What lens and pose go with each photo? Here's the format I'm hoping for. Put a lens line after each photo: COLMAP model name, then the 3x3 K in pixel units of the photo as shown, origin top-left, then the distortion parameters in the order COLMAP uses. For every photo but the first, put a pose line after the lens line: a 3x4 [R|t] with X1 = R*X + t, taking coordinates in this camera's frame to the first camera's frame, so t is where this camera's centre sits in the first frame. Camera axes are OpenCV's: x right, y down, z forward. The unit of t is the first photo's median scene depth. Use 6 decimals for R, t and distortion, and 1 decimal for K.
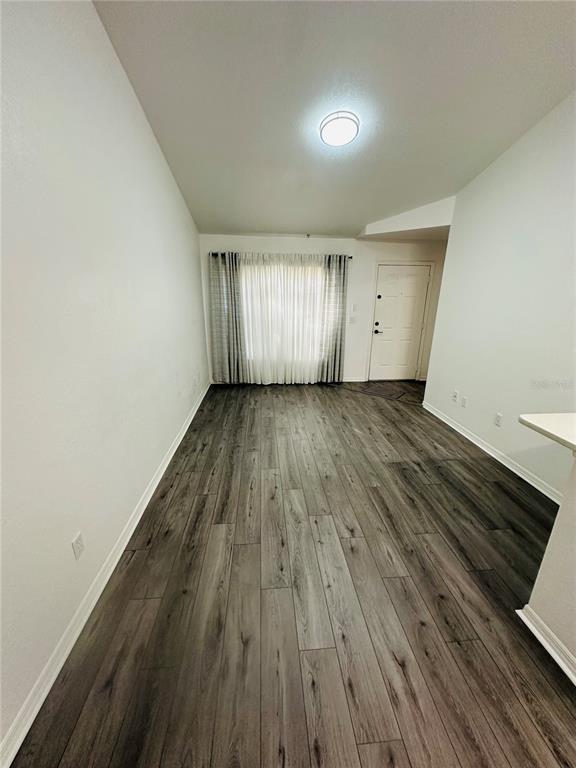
lens RADIAL K [[304.6, 0, 287.1], [0, 304.6, 384.7], [0, 0, 1]] dist [-0.001336, 0.001104]
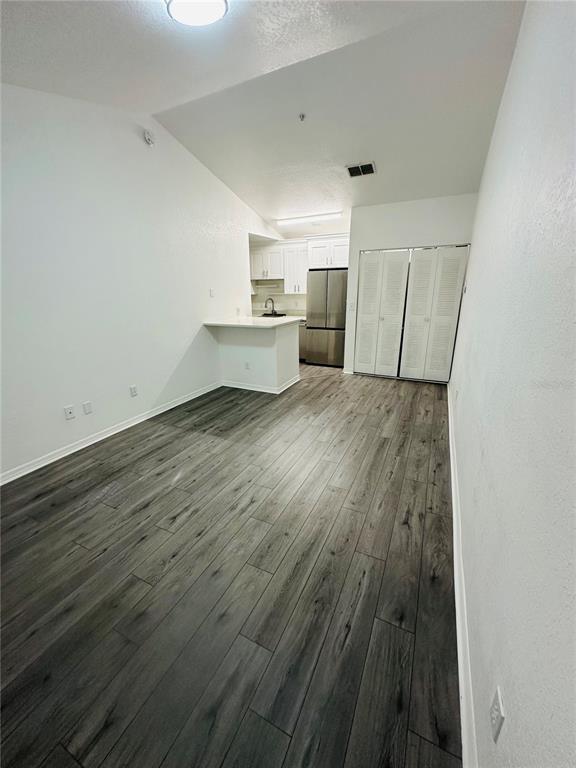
lens RADIAL K [[304.6, 0, 289.1], [0, 304.6, 383.0], [0, 0, 1]] dist [-0.001336, 0.001104]
pose [[-0.862335, -0.150247, 0.483532, -0.363989], [0.155582, 0.830137, 0.535413, -0.446900], [-0.481842, 0.536934, -0.692481, 1.567484]]
